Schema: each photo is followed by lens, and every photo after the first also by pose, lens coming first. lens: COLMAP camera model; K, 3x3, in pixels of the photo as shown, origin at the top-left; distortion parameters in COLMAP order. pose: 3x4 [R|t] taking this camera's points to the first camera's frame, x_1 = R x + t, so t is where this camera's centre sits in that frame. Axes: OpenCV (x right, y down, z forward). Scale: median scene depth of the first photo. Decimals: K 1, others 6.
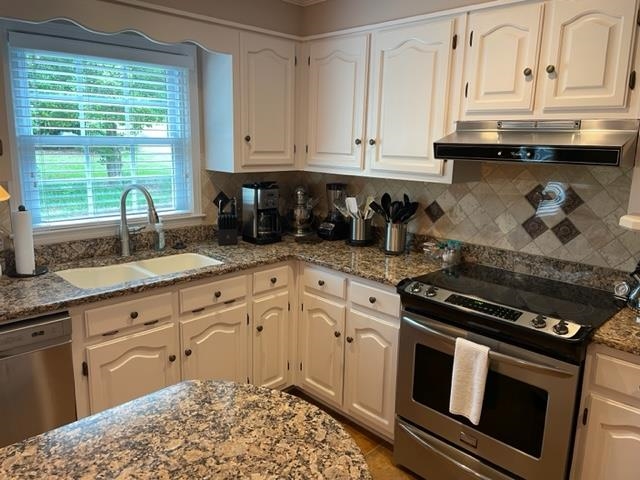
lens RADIAL K [[482.2, 0, 320.1], [0, 482.2, 238.3], [0, 0, 1]] dist [0.058280, 0.003374]
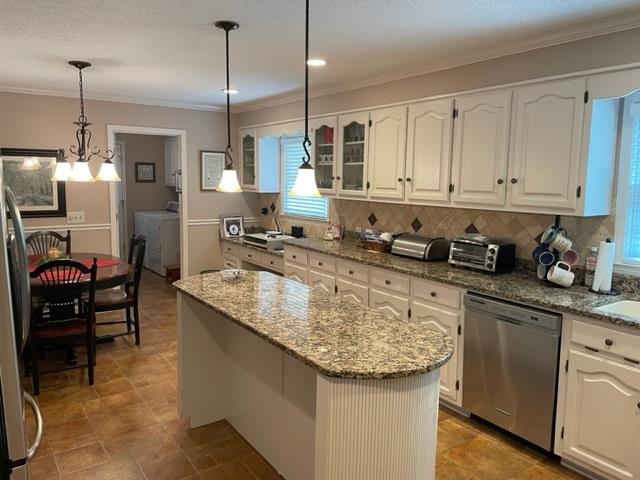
lens RADIAL K [[482.2, 0, 320.0], [0, 482.2, 239.9], [0, 0, 1]] dist [0.058280, 0.003374]
pose [[-0.169931, 0.094312, -0.980933, 1.444997], [-0.215616, 0.967733, 0.130395, -0.130524], [0.961579, 0.233662, -0.144112, 0.846052]]
